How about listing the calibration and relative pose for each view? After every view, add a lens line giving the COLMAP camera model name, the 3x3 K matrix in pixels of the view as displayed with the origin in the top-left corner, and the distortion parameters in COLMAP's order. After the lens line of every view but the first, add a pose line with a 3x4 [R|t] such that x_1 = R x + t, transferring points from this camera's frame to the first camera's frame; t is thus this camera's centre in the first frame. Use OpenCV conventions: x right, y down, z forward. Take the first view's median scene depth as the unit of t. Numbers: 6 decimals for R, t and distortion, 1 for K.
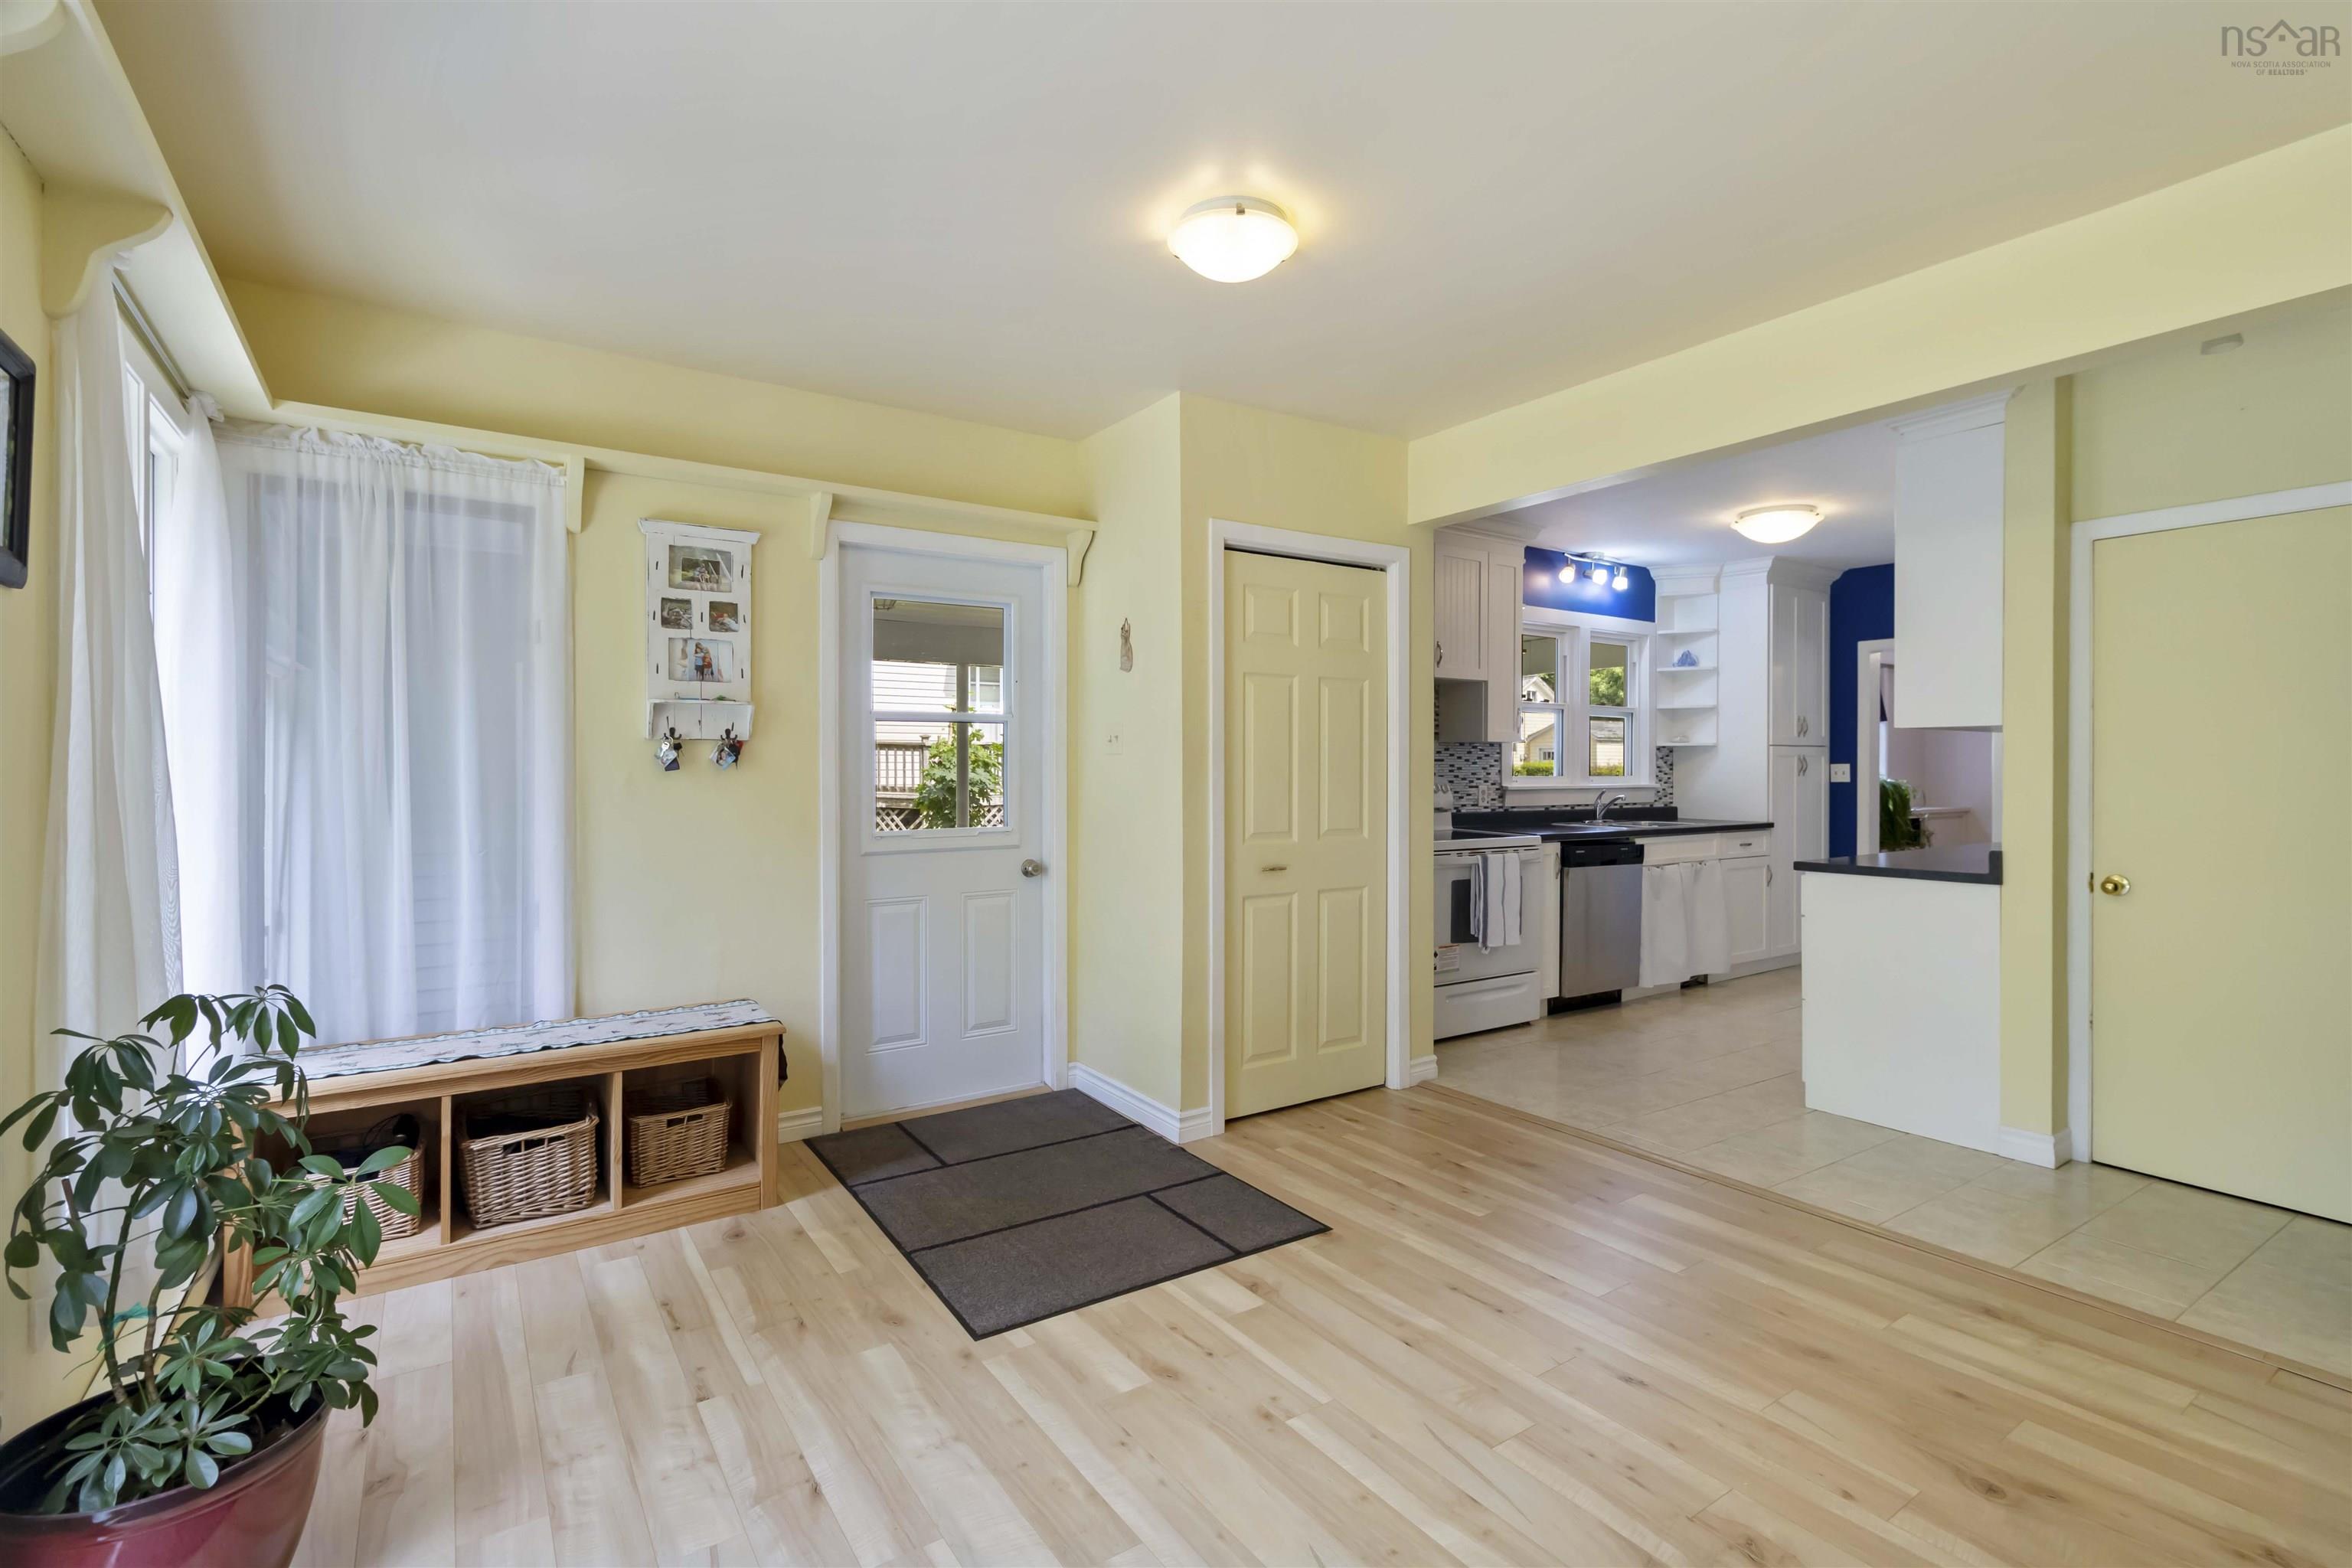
lens RADIAL K [[1088.6, 0, 1190.7], [0, 1088.6, 773.0], [0, 0, 1]] dist [0.000872, -0.000971]
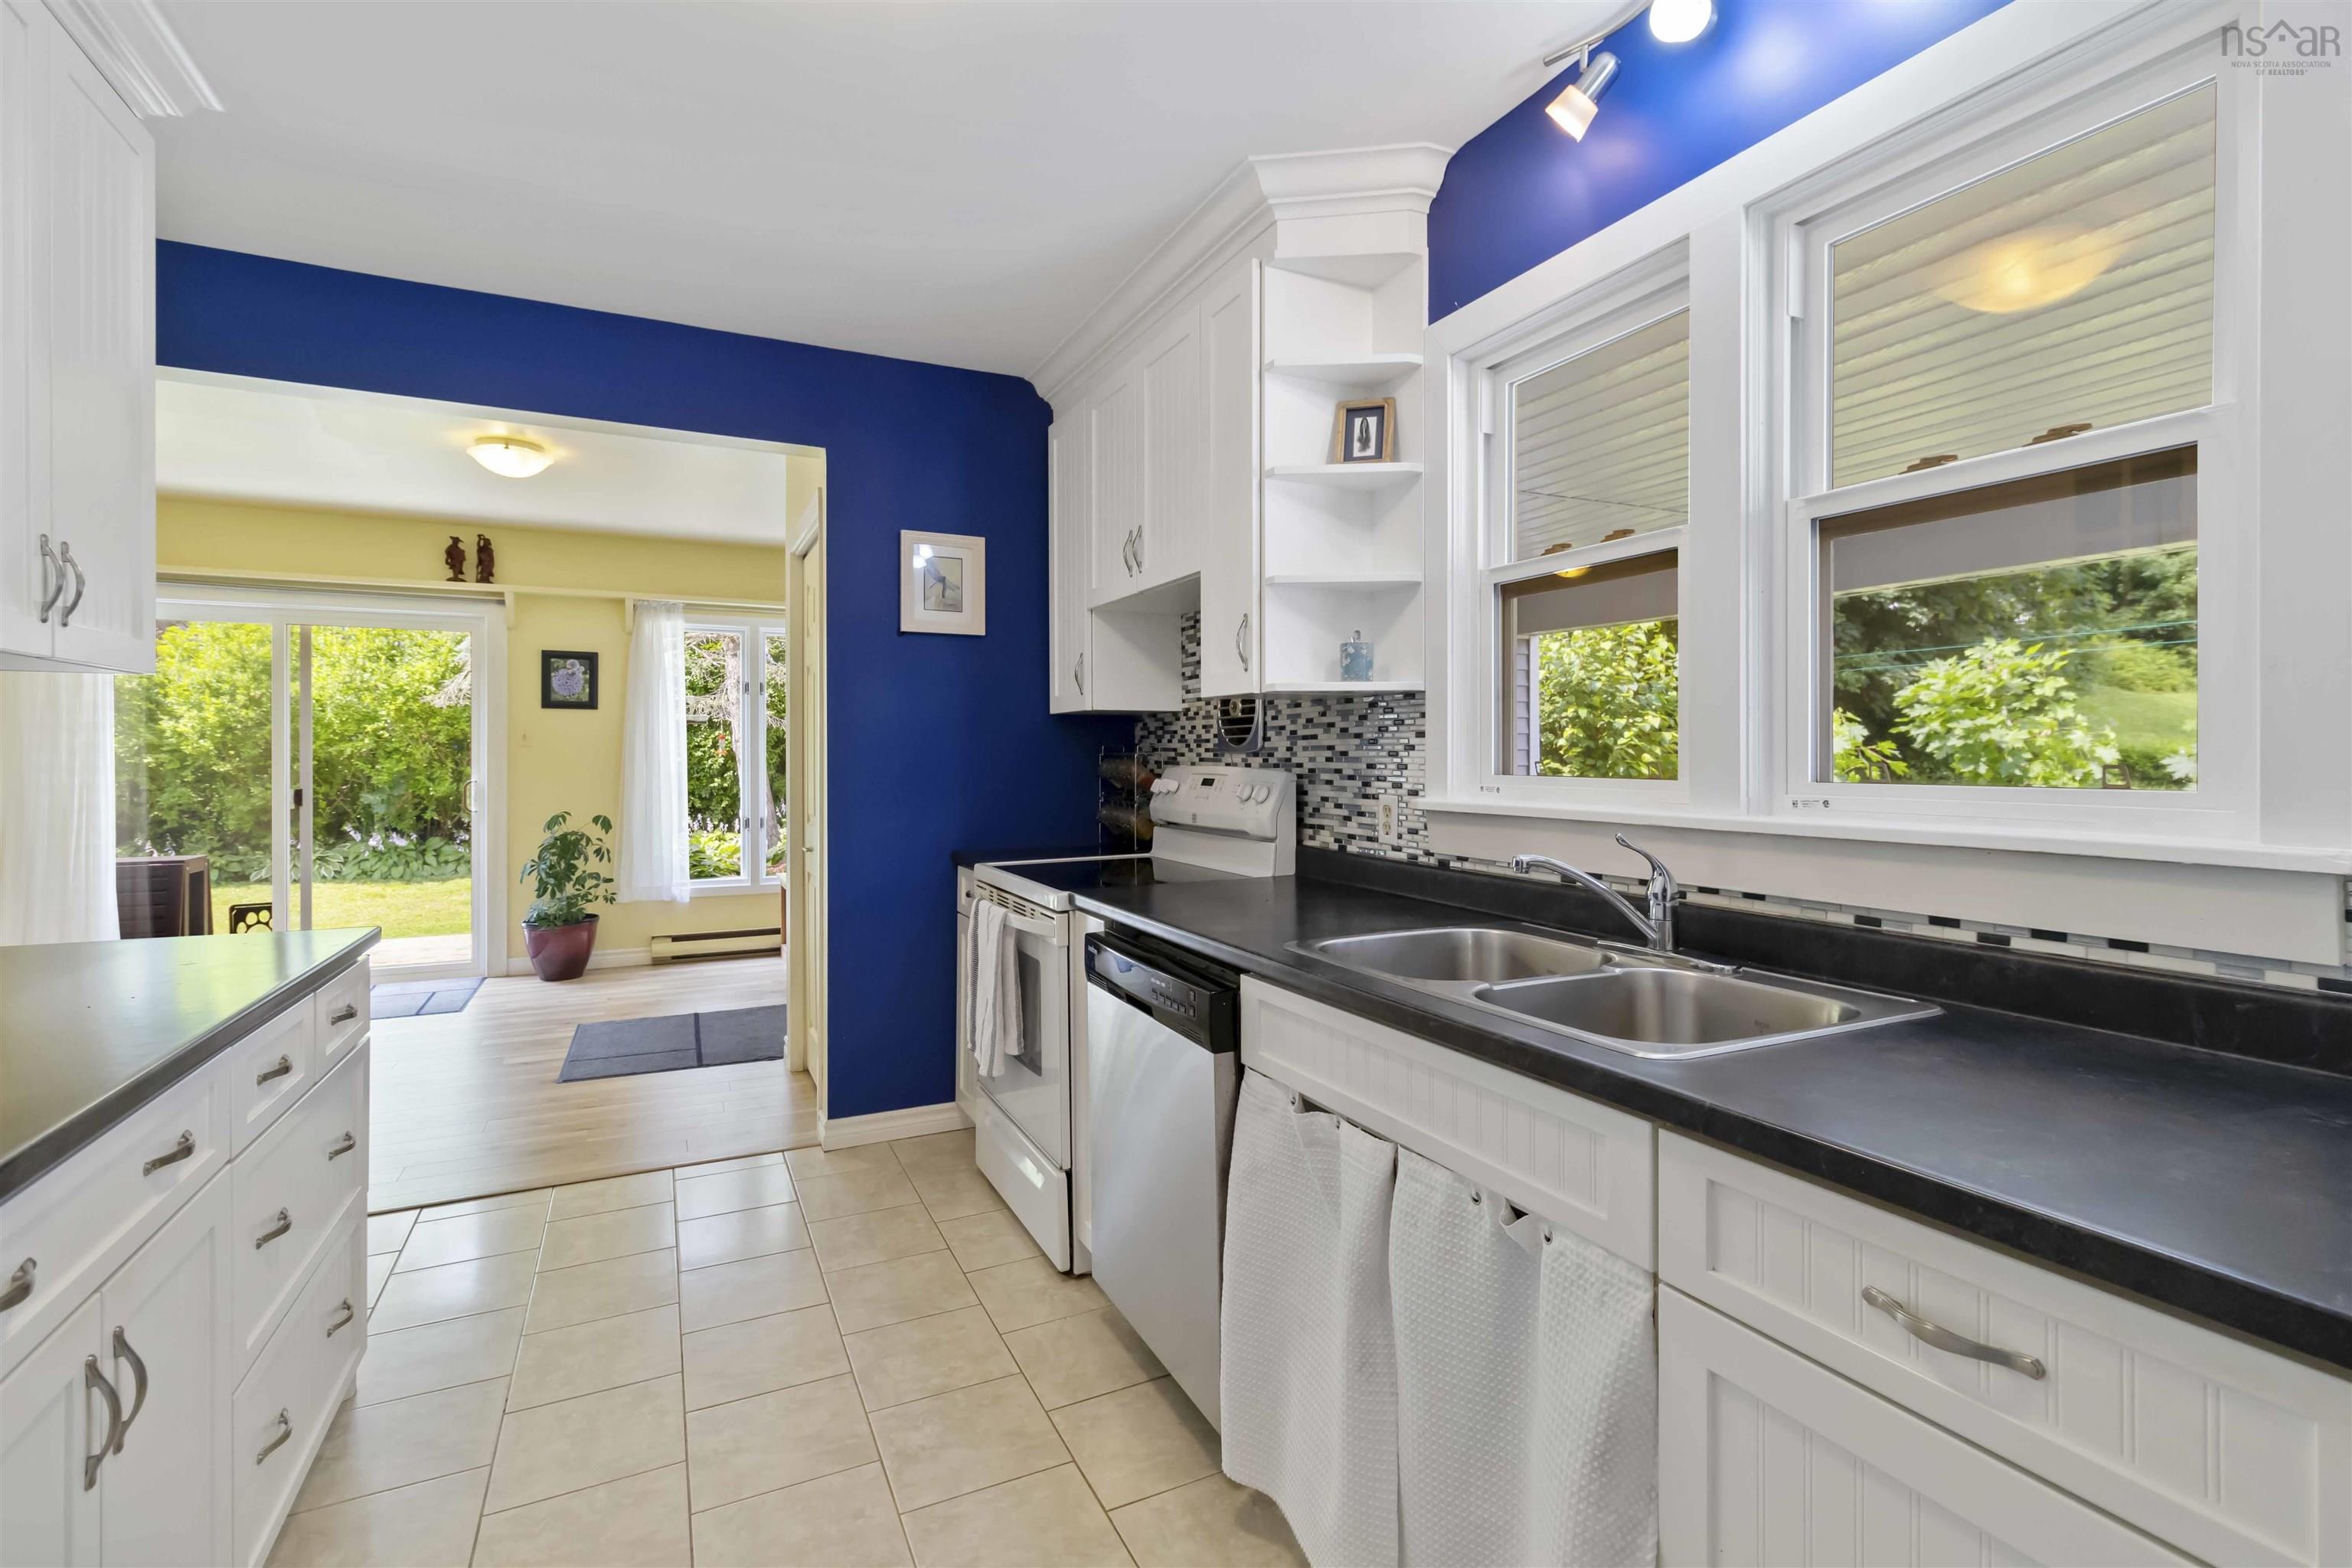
lens RADIAL K [[1088.6, 0, 1211.6], [0, 1088.6, 755.7], [0, 0, 1]] dist [0.000872, -0.000971]
pose [[-0.122565, 0.000579, -0.992460, 1.254884], [-0.005735, 0.999983, 0.001291, -0.006530], [0.992444, 0.005850, -0.122559, 1.775760]]
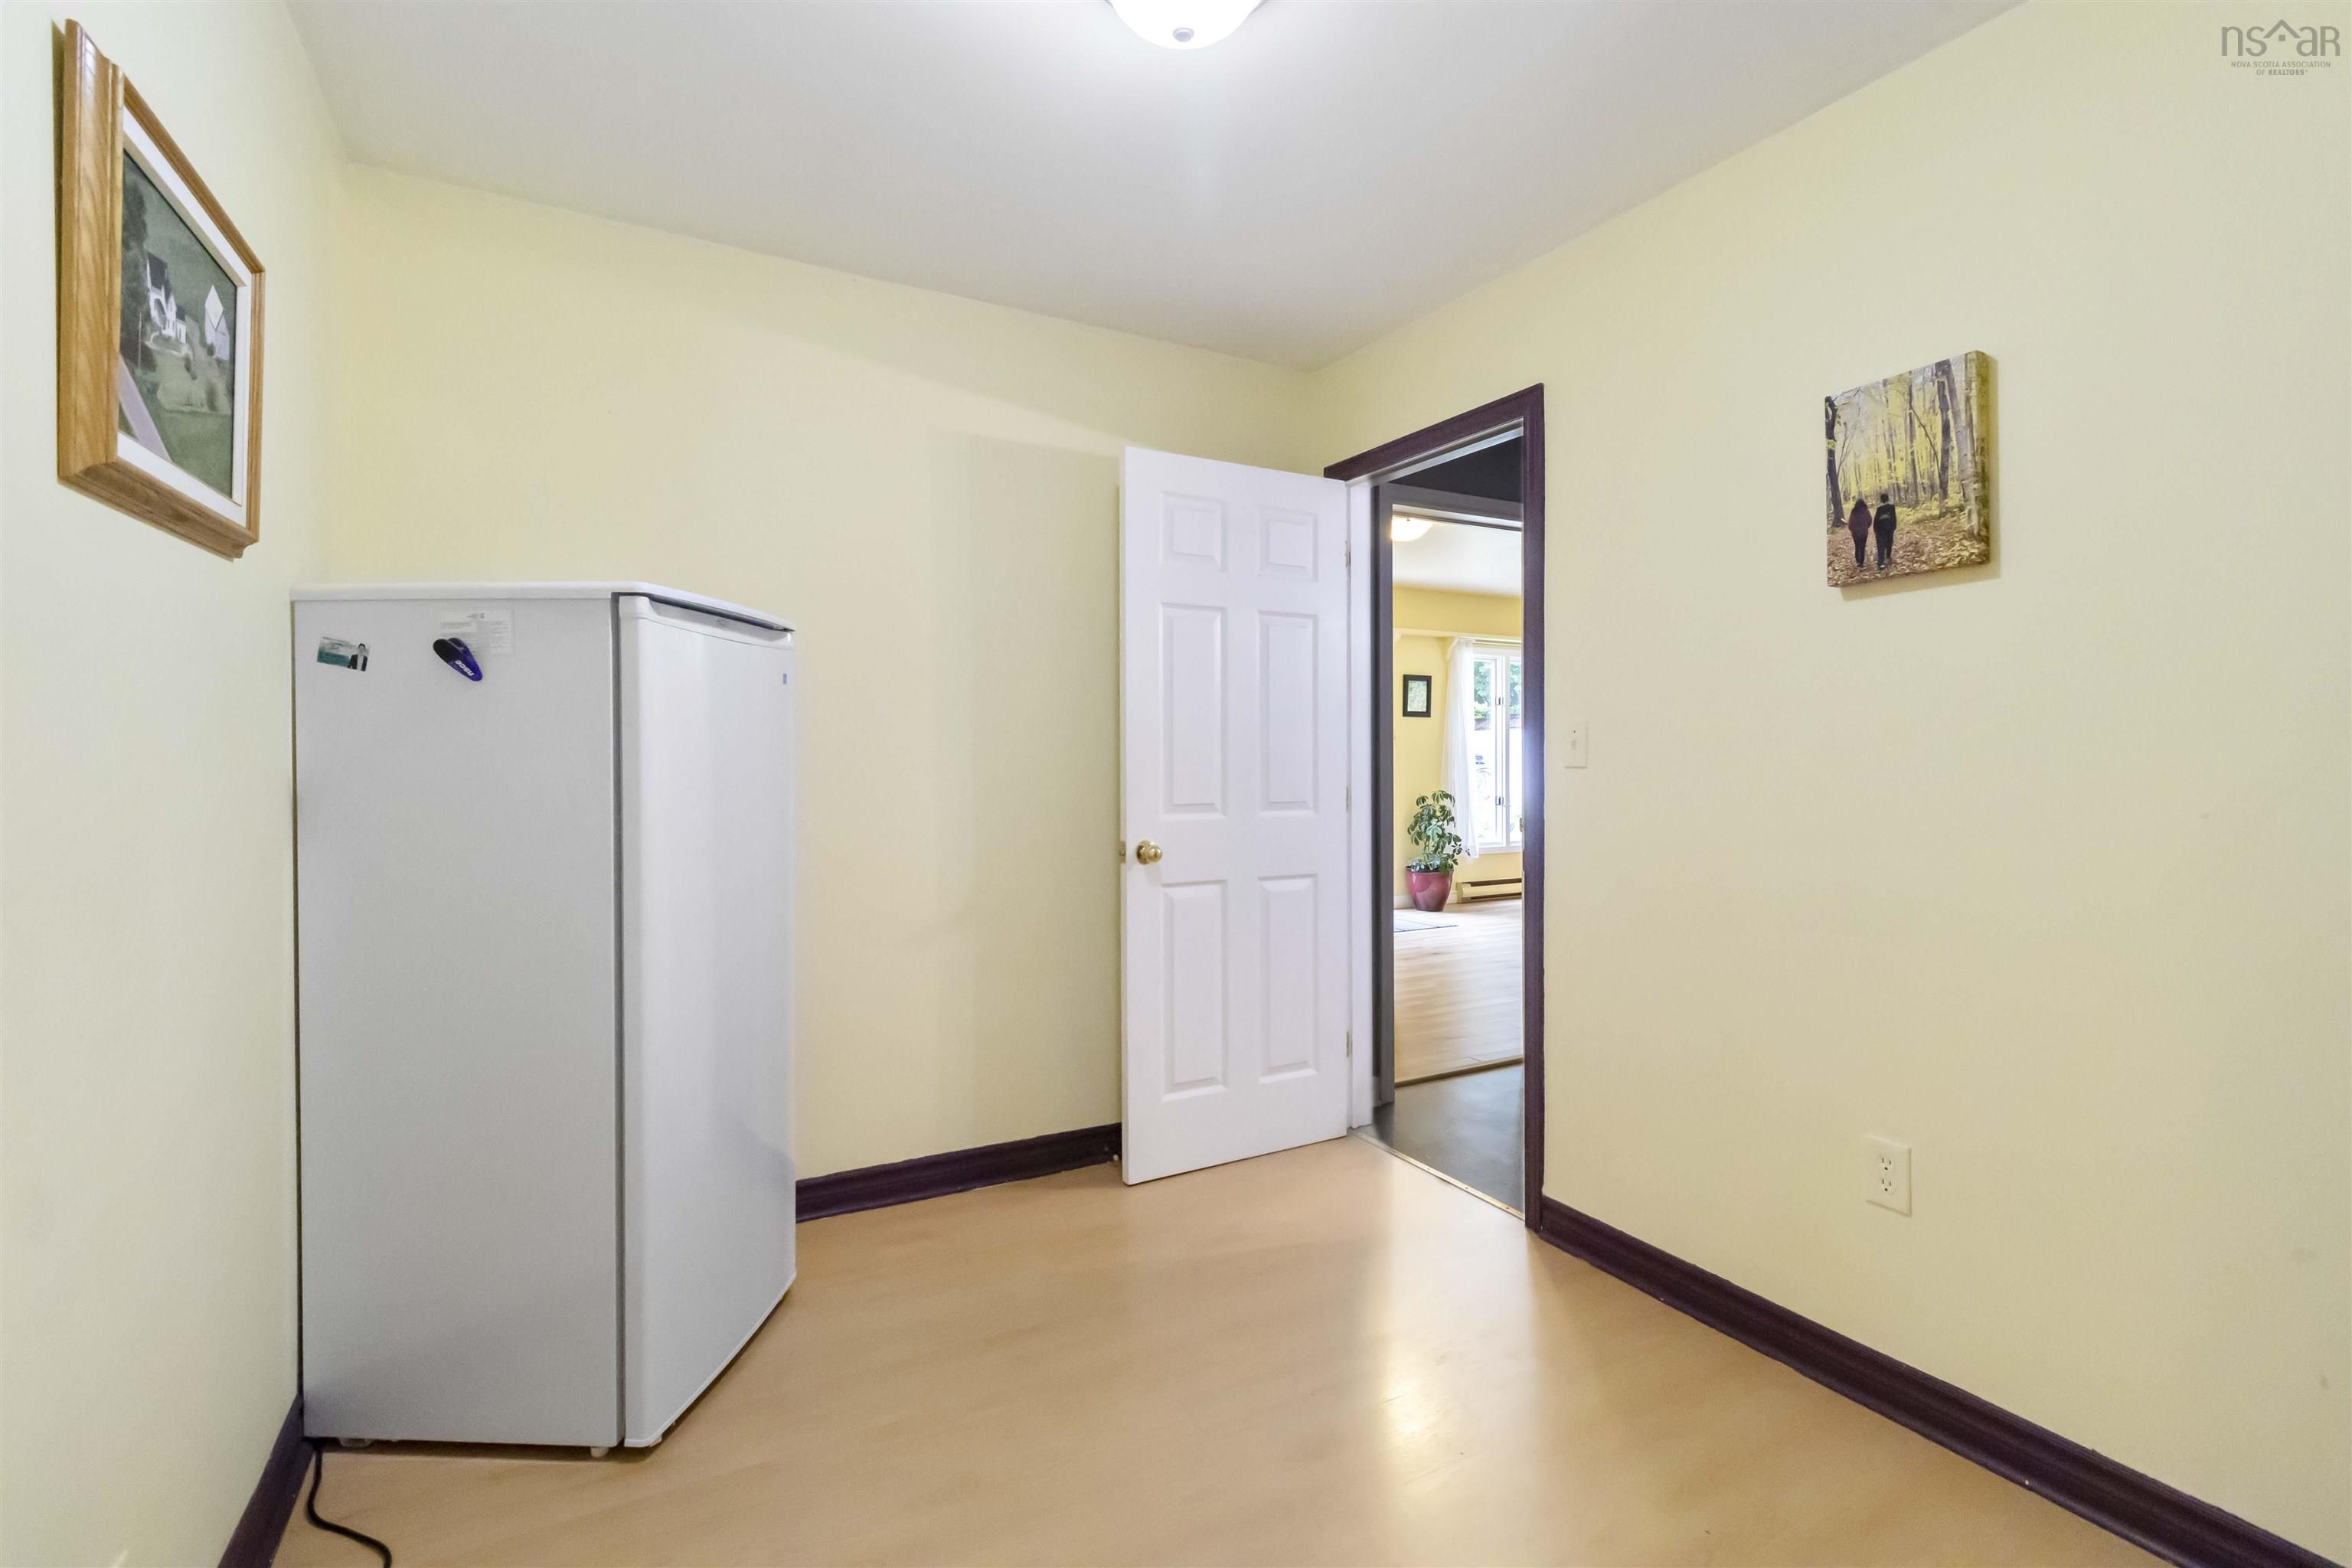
lens RADIAL K [[1088.6, 0, 1180.3], [0, 1088.6, 775.4], [0, 0, 1]] dist [0.000872, -0.000971]
pose [[-0.111507, 0.015824, -0.993638, 2.189046], [-0.000883, 0.999871, 0.016022, 0.019073], [0.993763, 0.002664, -0.111479, 0.156879]]
